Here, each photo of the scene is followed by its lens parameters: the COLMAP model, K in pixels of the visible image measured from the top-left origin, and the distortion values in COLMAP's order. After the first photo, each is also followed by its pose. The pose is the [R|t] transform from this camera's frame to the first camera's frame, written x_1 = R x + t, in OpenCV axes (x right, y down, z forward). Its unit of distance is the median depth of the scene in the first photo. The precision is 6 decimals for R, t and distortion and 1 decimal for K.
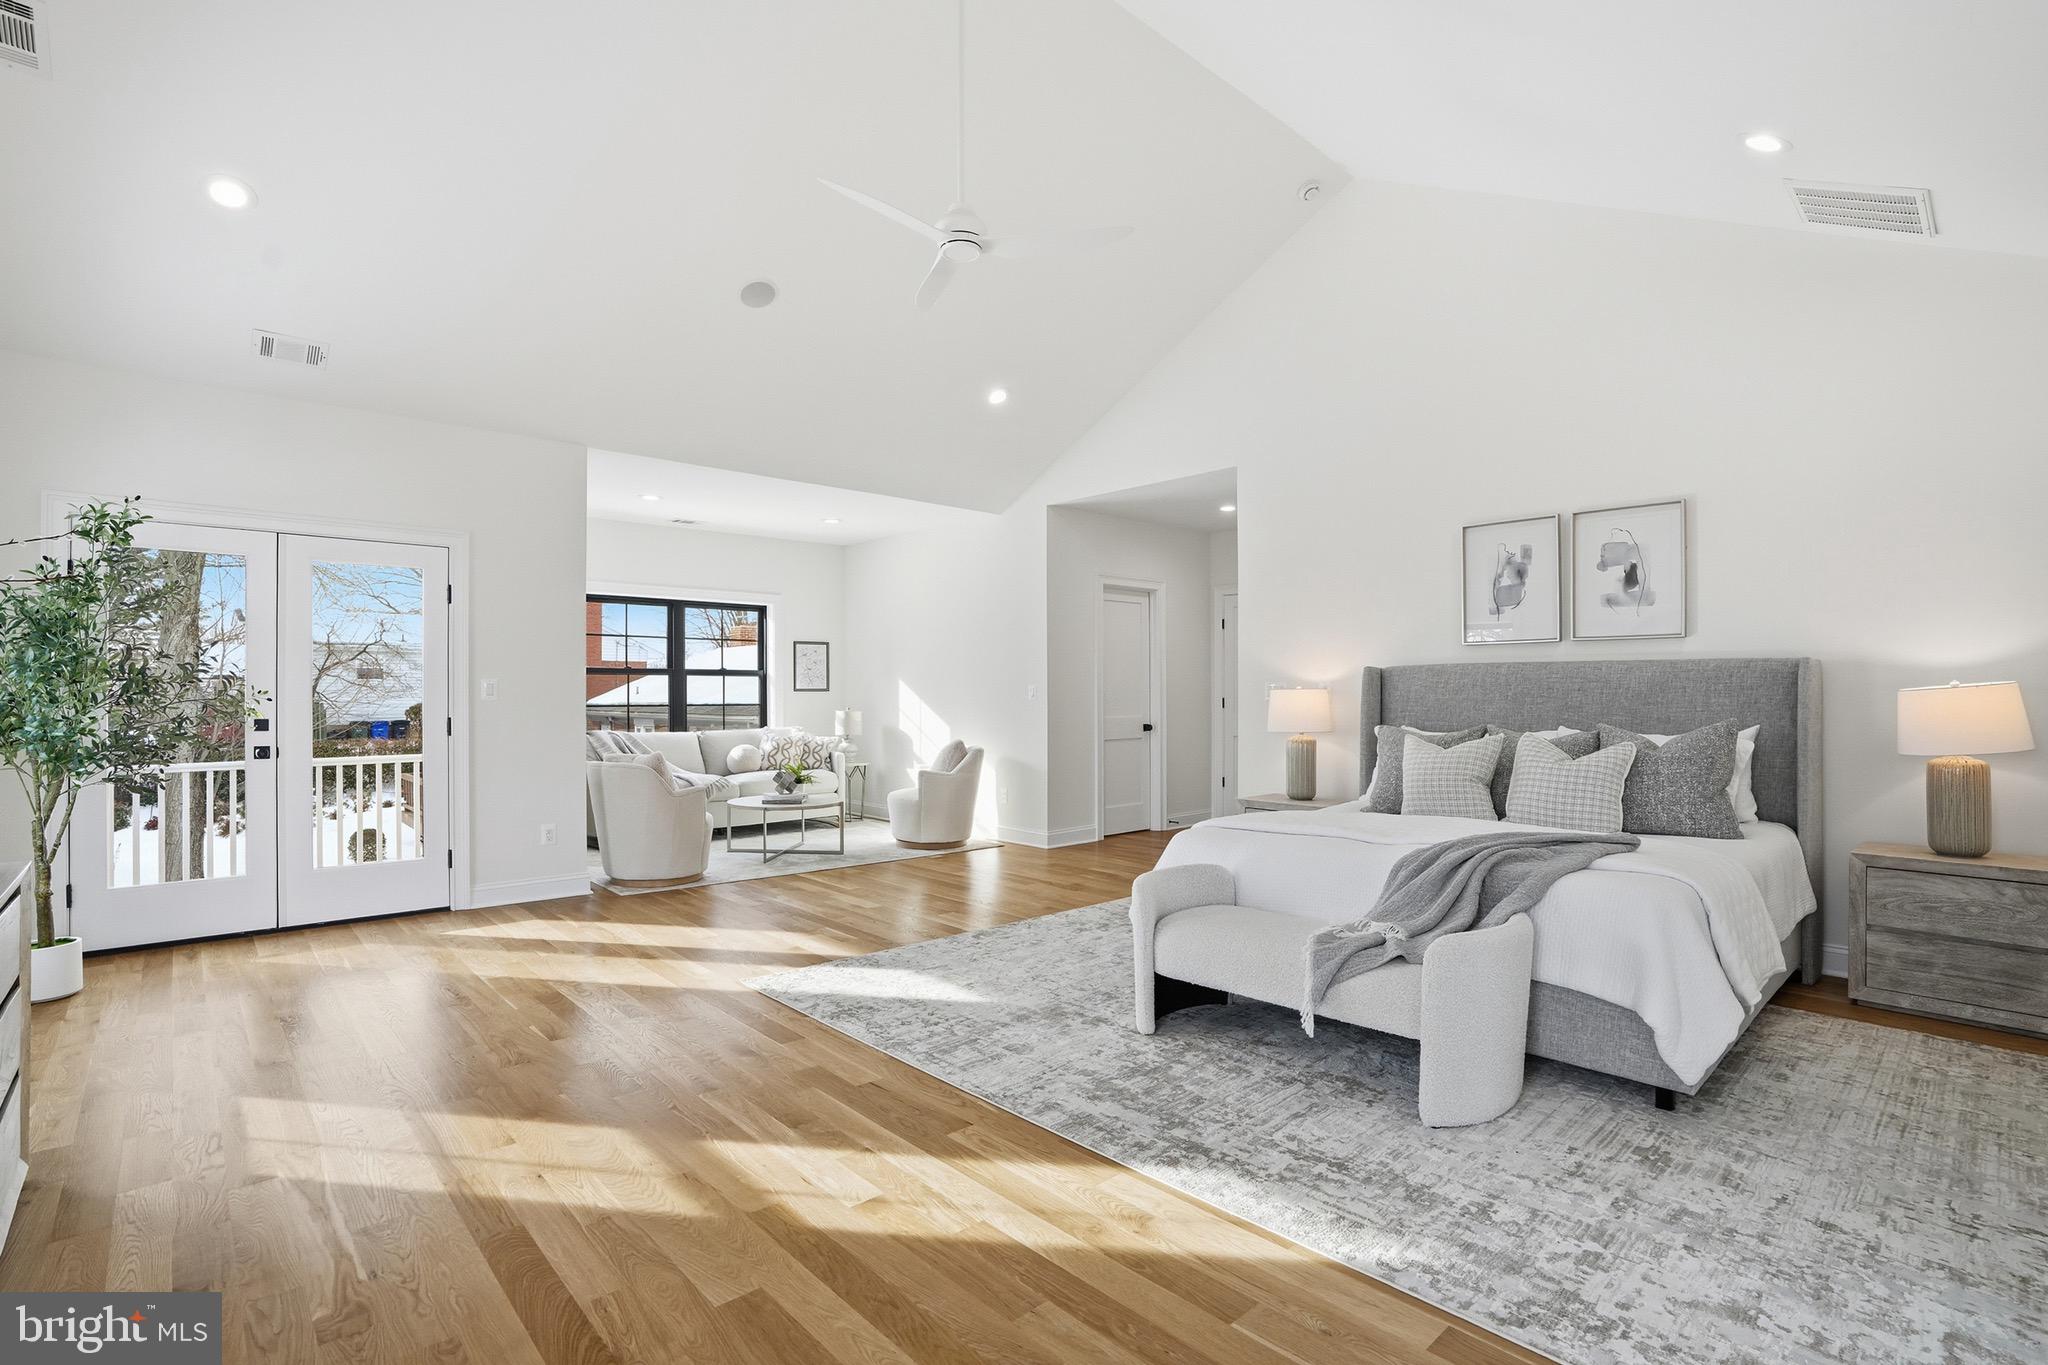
lens RADIAL K [[968.1, 0, 1024.0], [0, 968.1, 682.5], [0, 0, 1]] dist [-0.052522, 0.001008]
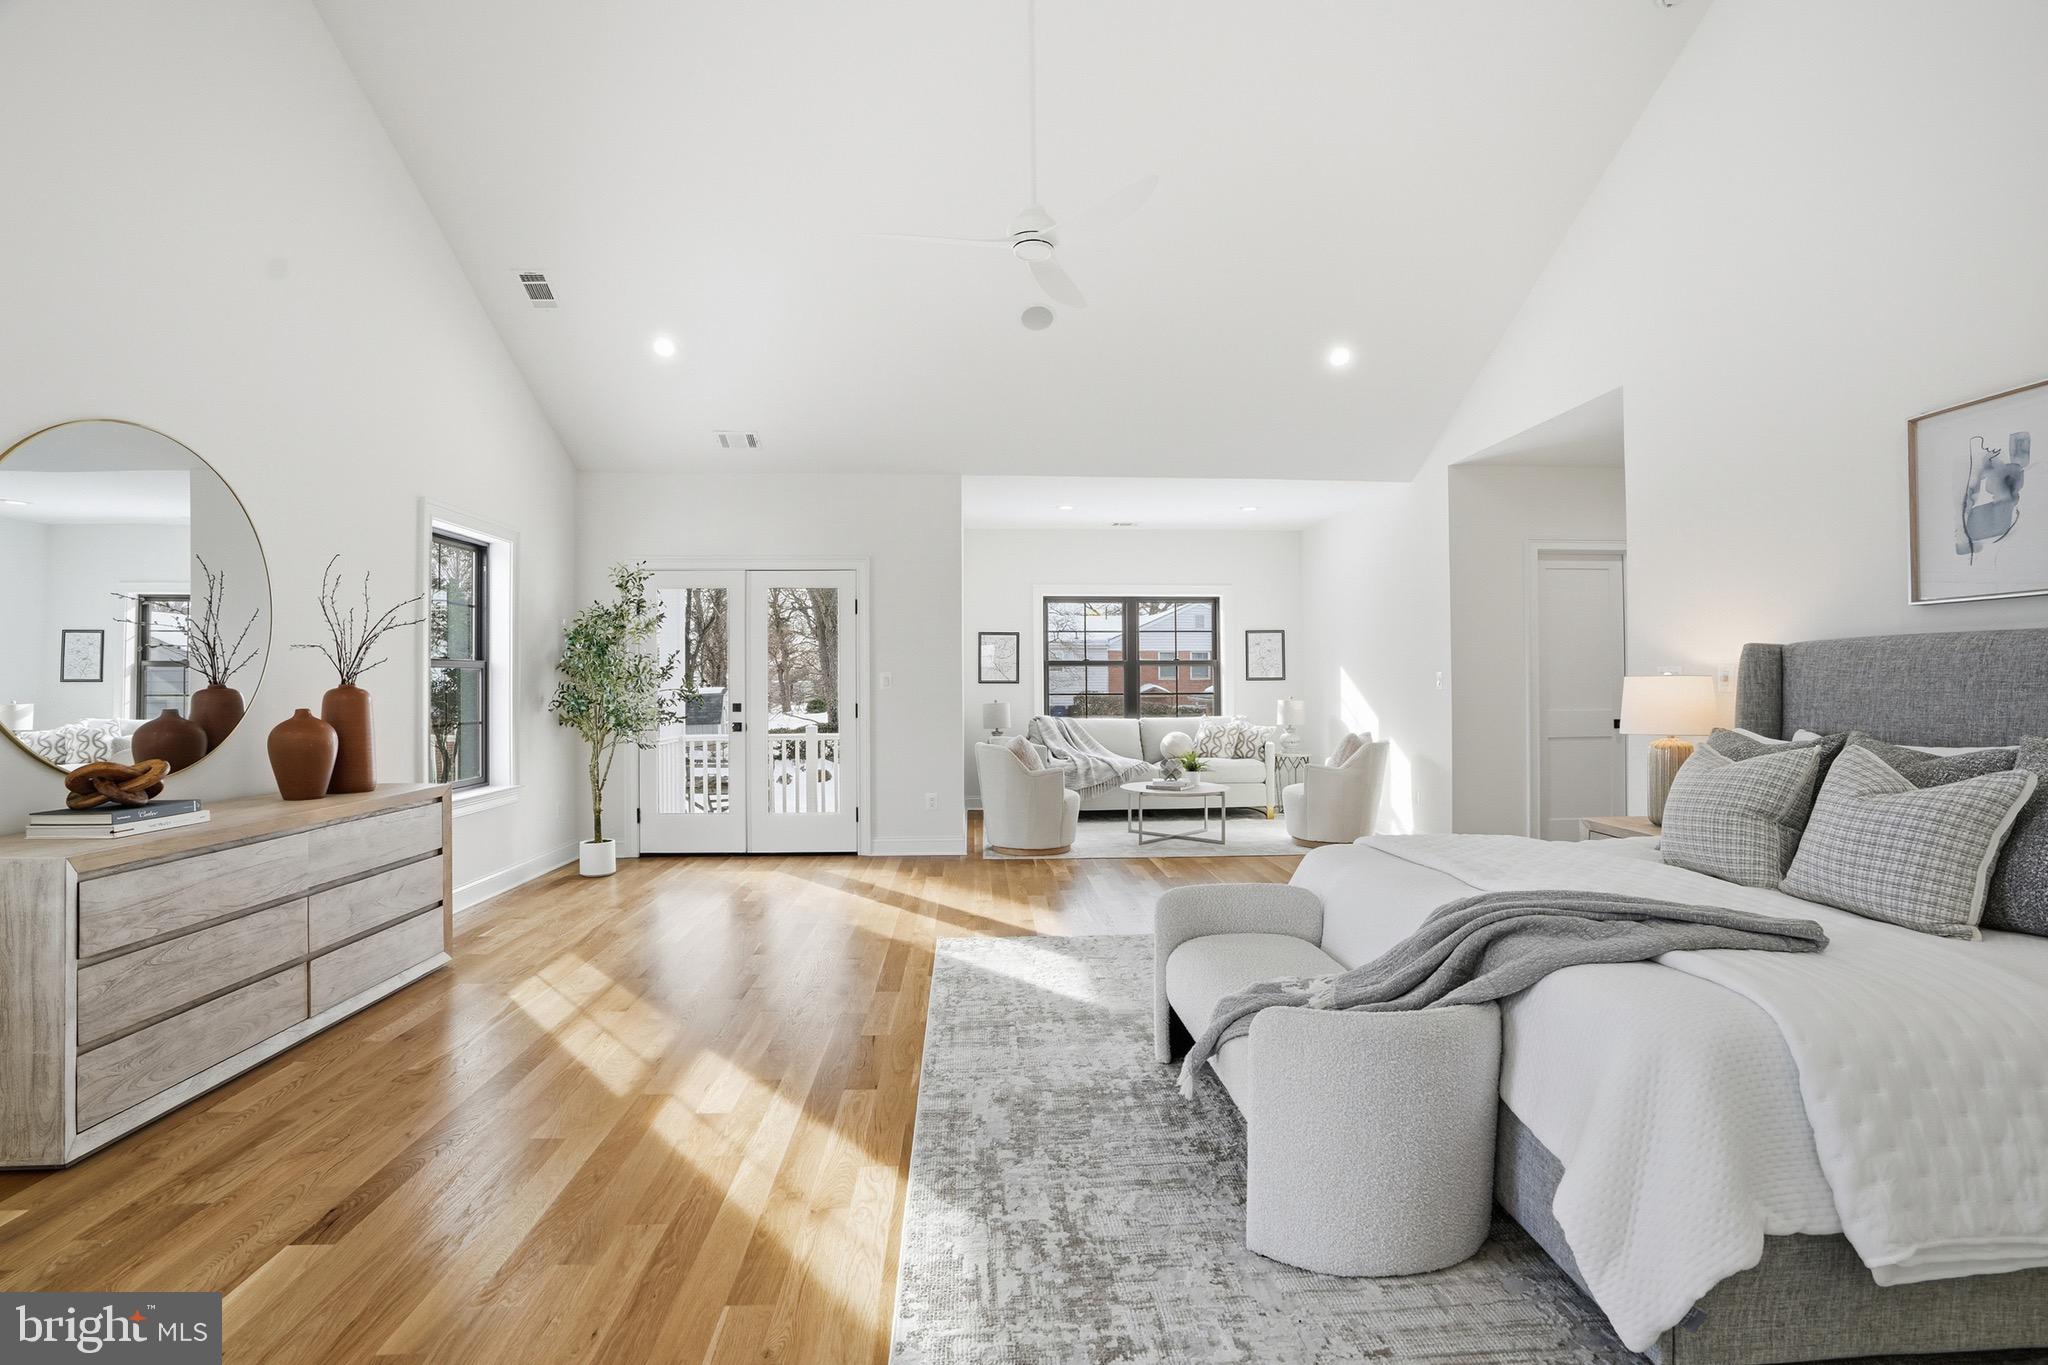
lens RADIAL K [[958.2, 0, 1024.4], [0, 958.2, 670.9], [0, 0, 1]] dist [-0.077213, 0.031156]
pose [[0.770380, -0.010706, -0.637495, 0.380414], [0.011464, 0.999930, -0.002939, -0.000610], [0.637481, -0.005045, 0.770449, 0.148725]]
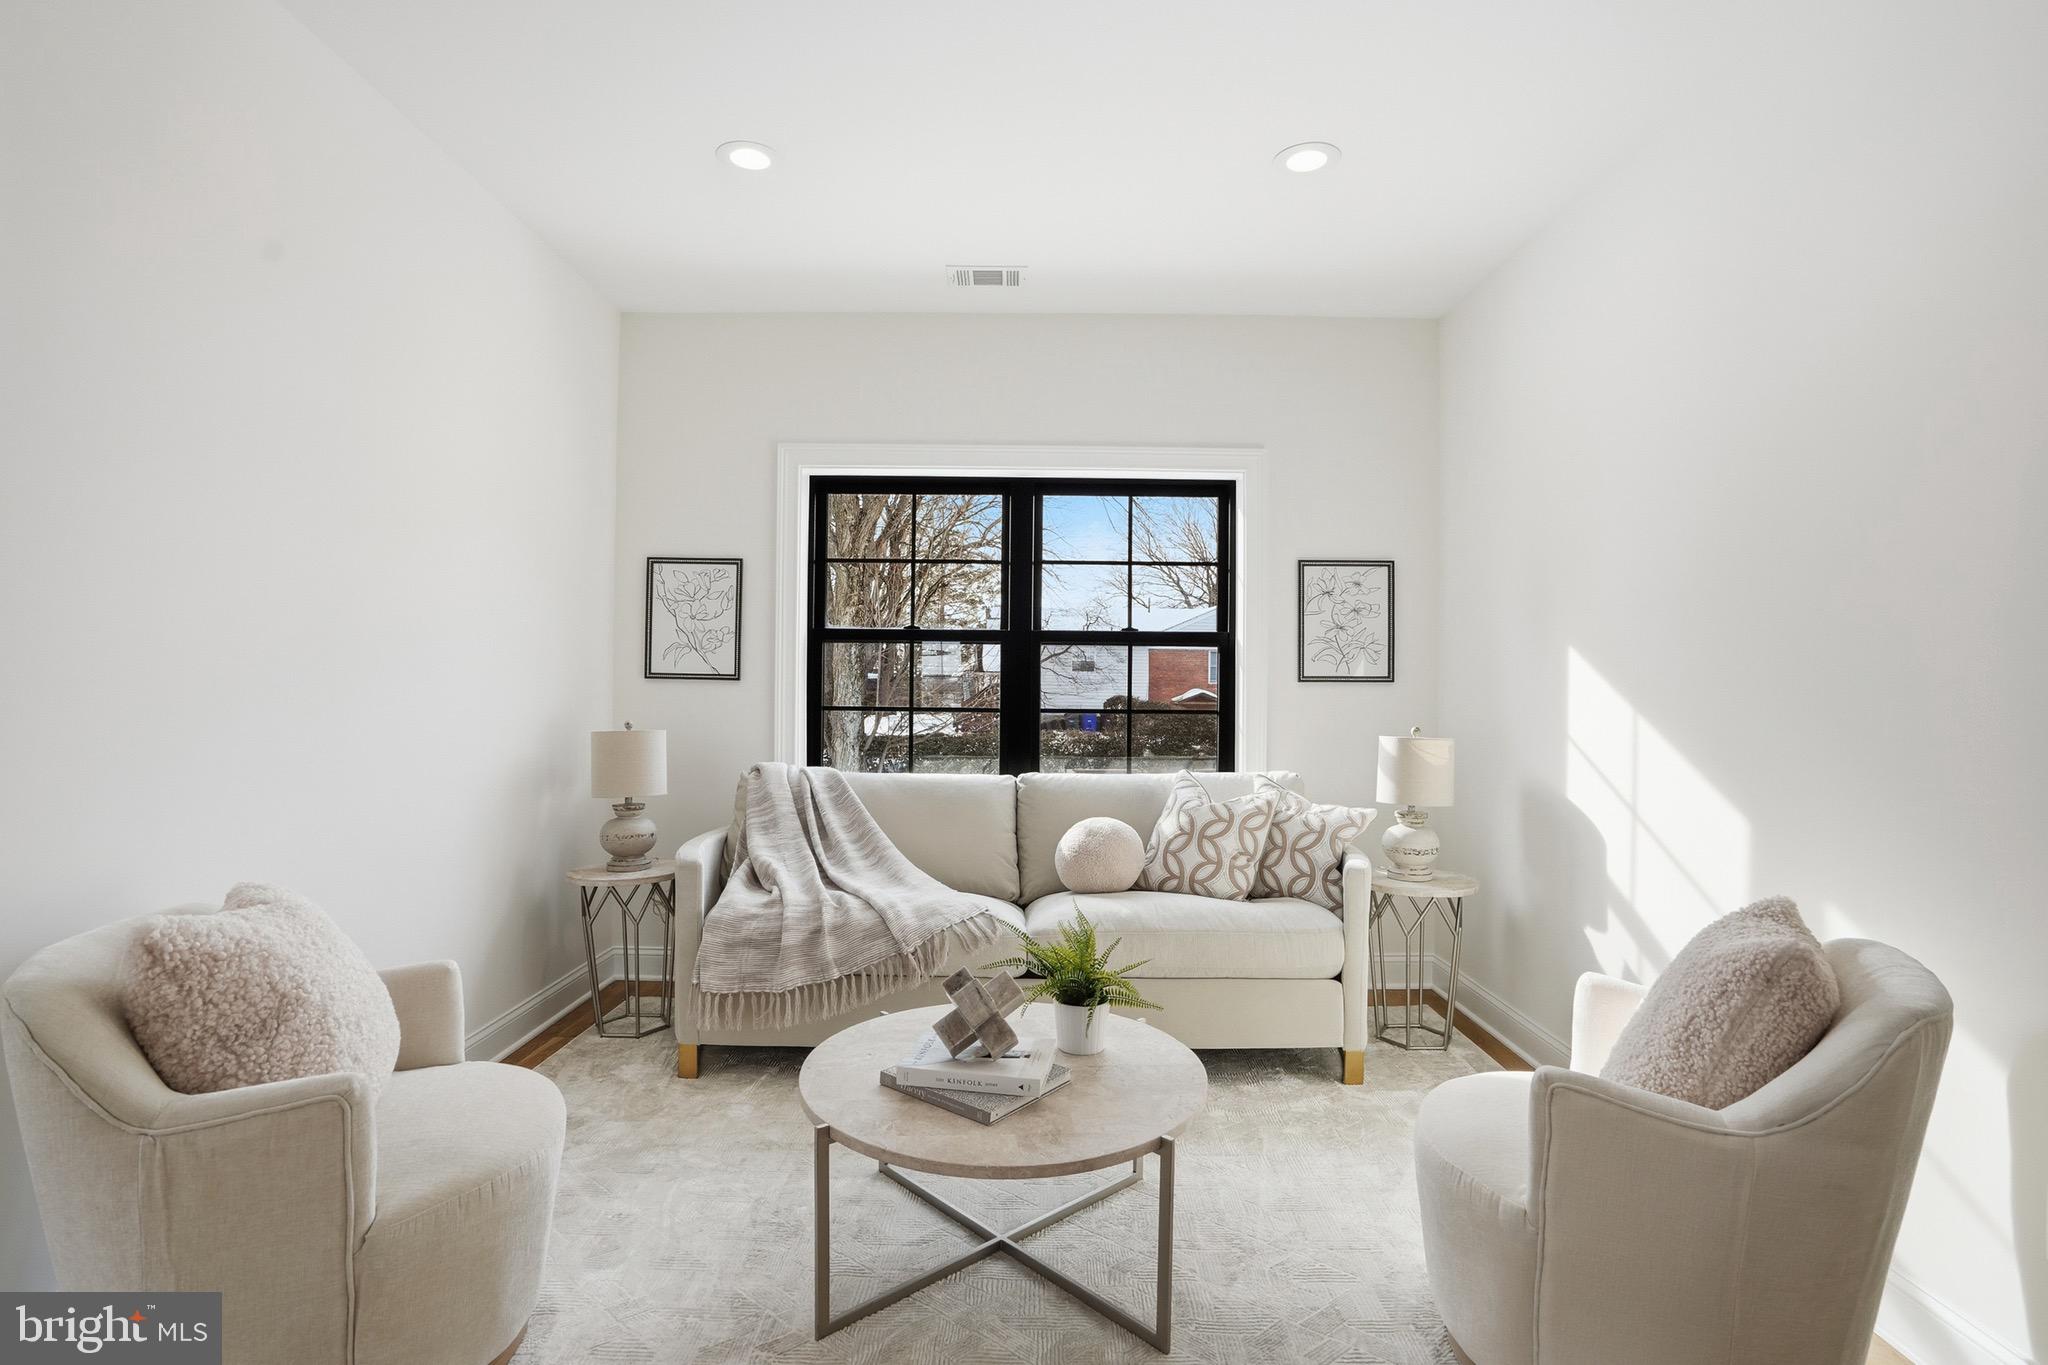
lens RADIAL K [[968.1, 0, 1024.0], [0, 968.1, 682.5], [0, 0, 1]] dist [-0.052522, 0.001008]
pose [[0.729681, 0.006412, -0.683758, -0.074638], [-0.004198, 0.999979, 0.004898, 0.013825], [0.683775, -0.000703, 0.729693, 1.083335]]
